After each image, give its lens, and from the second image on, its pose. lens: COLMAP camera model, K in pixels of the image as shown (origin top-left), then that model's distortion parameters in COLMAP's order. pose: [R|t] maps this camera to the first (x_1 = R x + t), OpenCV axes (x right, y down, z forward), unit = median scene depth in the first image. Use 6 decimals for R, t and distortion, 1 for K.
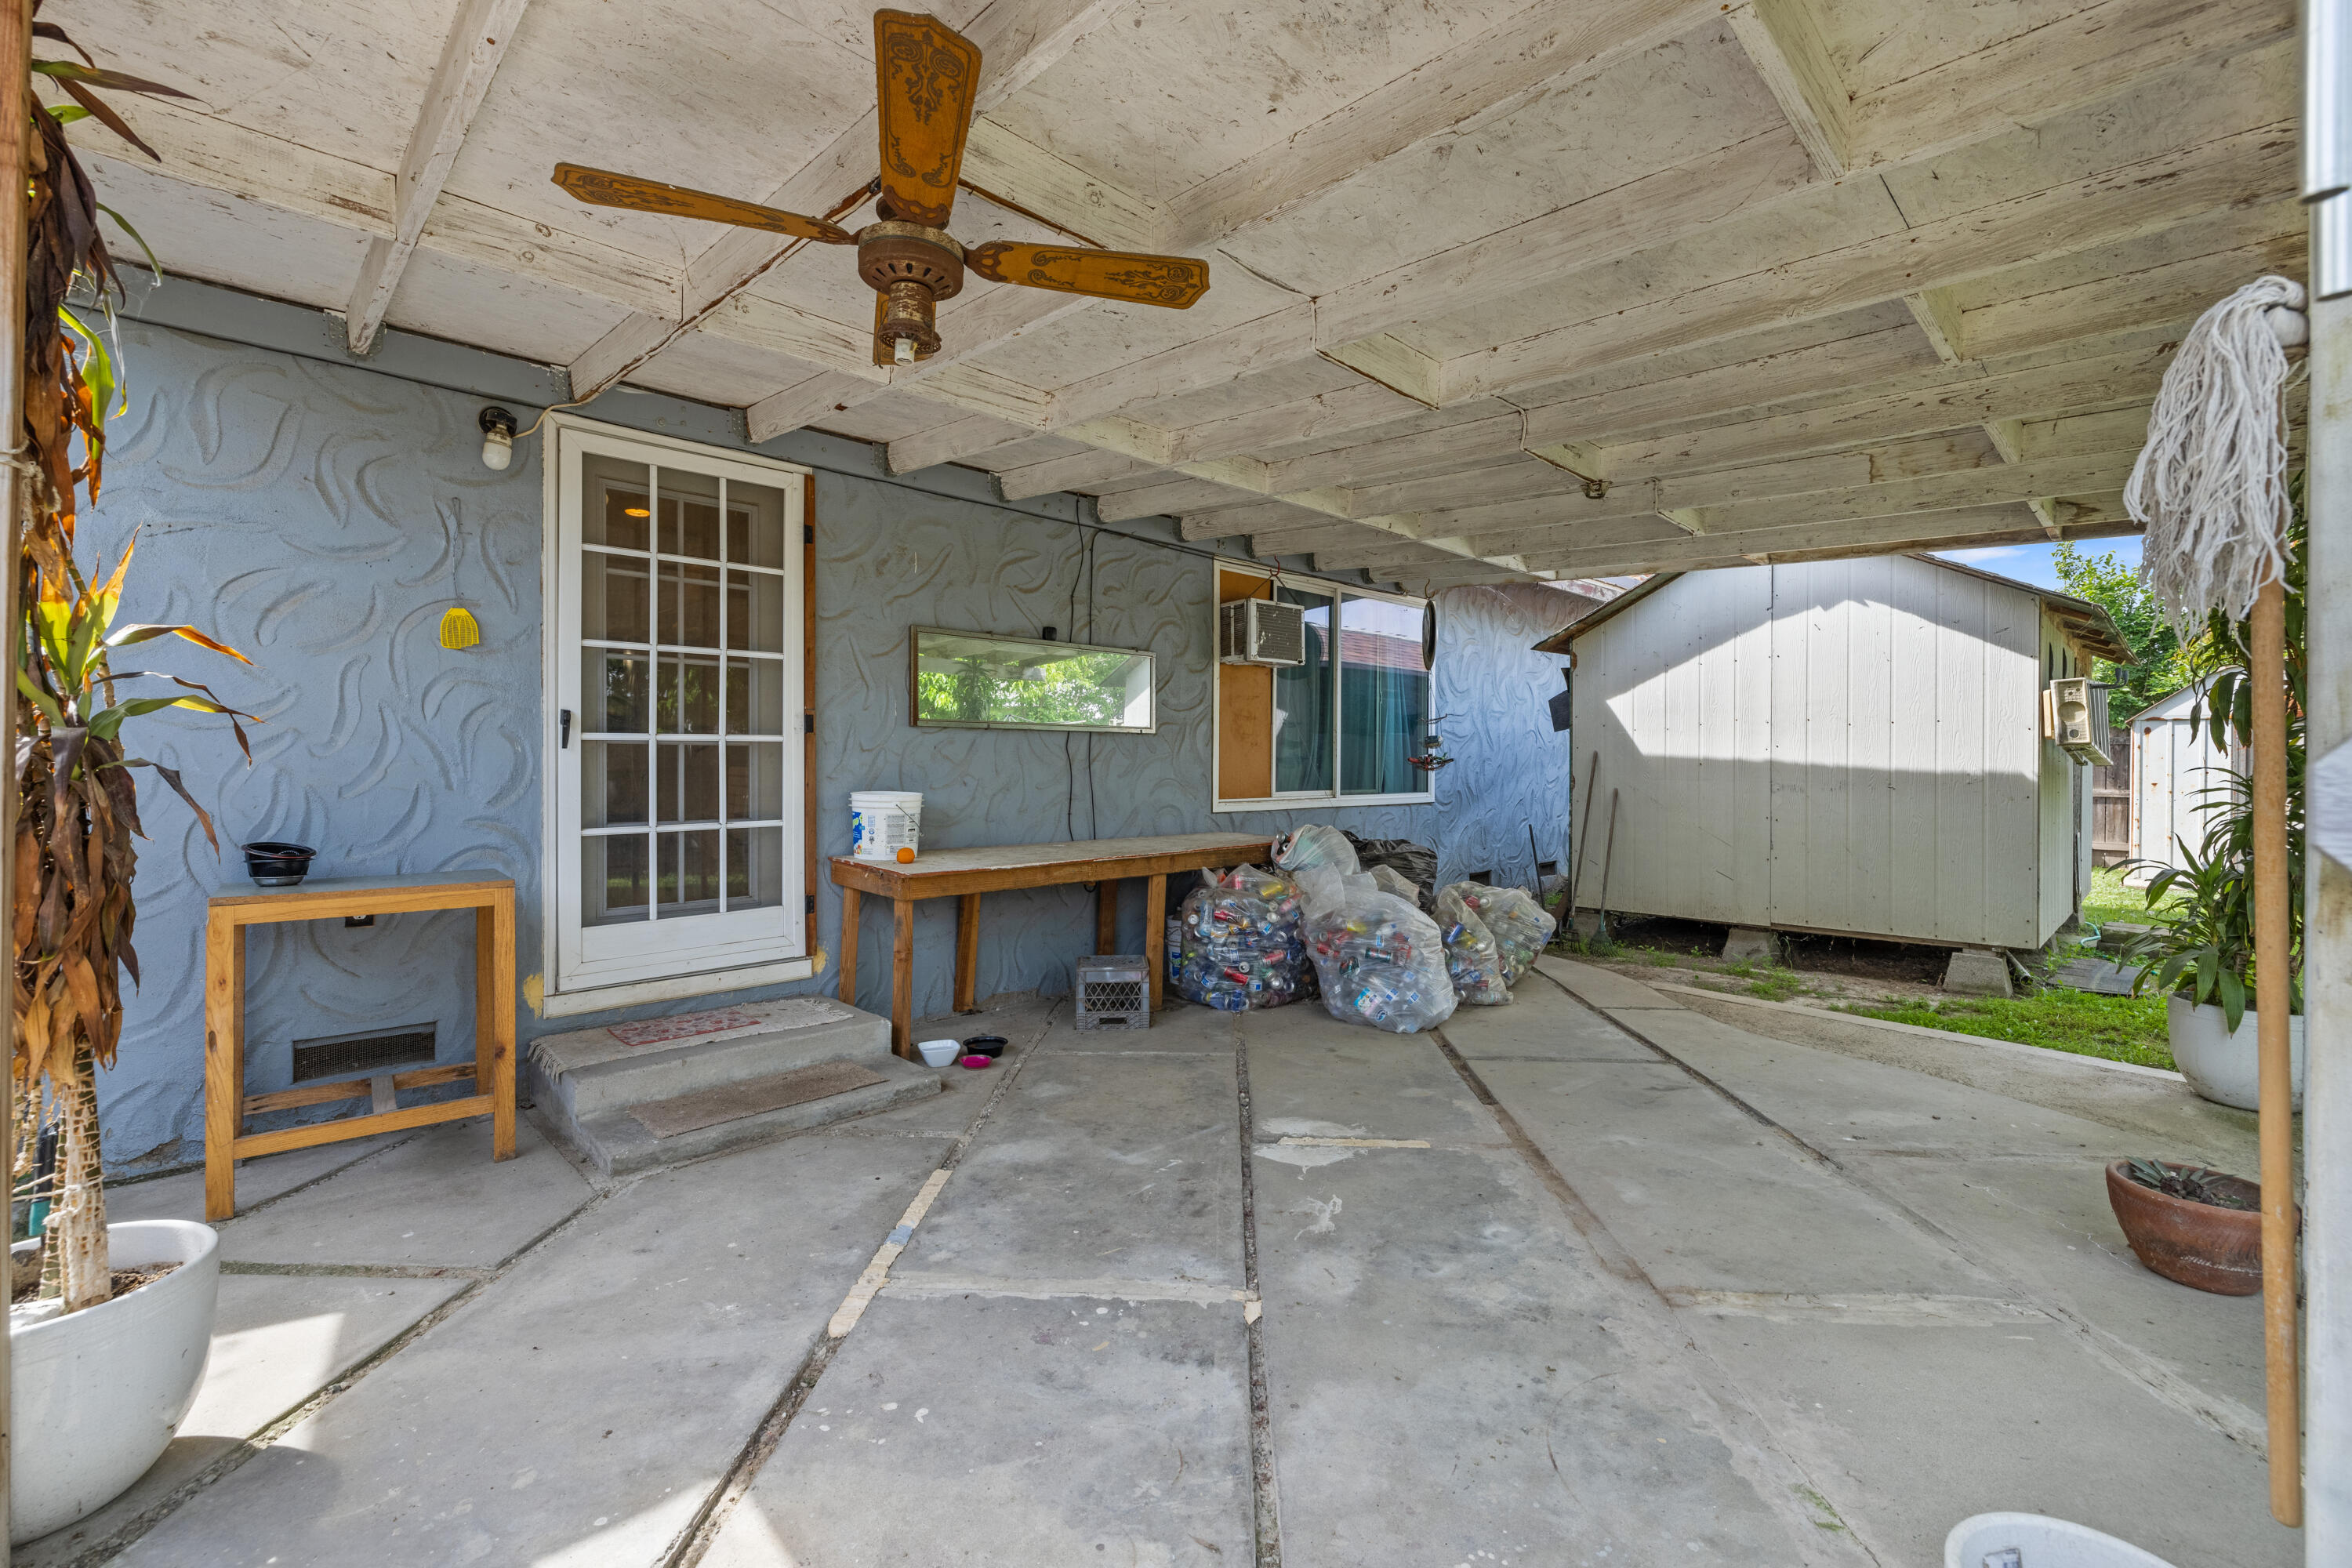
lens RADIAL K [[983.2, 0, 1163.1], [0, 983.2, 777.4], [0, 0, 1]] dist [0.001527, -0.000794]
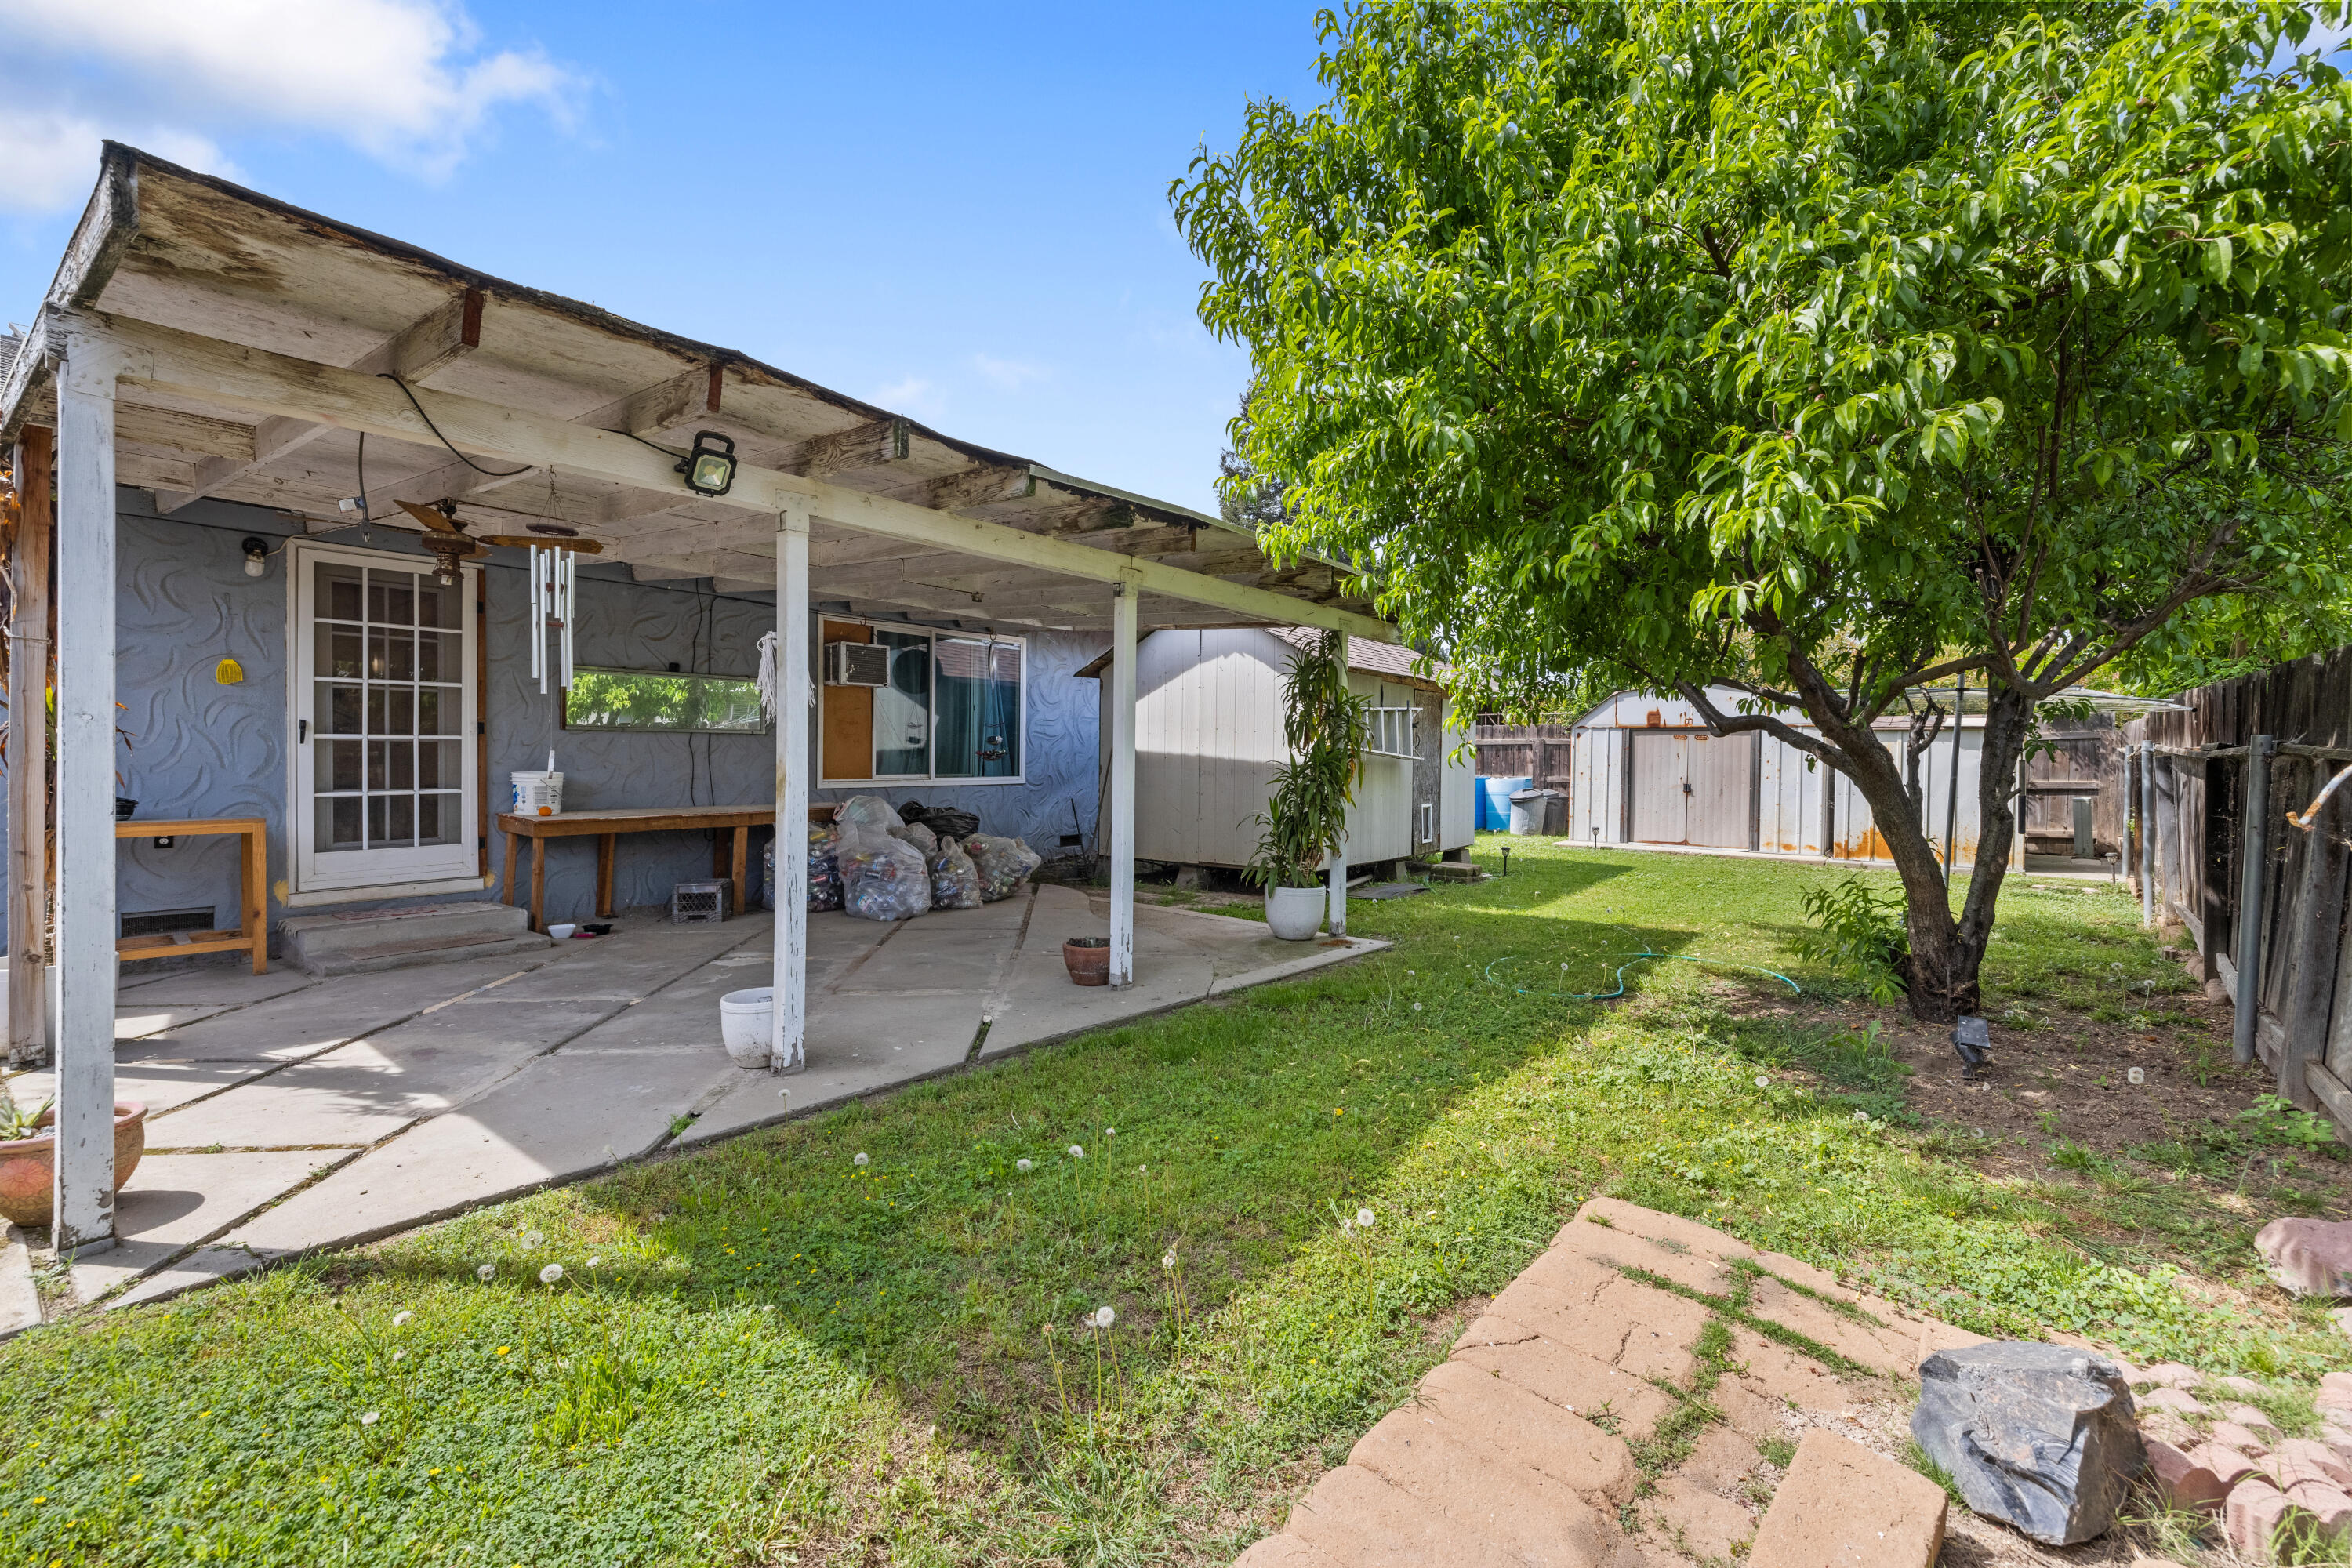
lens RADIAL K [[983.2, 0, 1184.4], [0, 983.2, 775.4], [0, 0, 1]] dist [0.001527, -0.000794]
pose [[0.987682, 0.005944, 0.156363, 0.534526], [-0.007740, 0.999911, 0.010885, -0.005035], [-0.156284, -0.011962, 0.987640, -0.772803]]
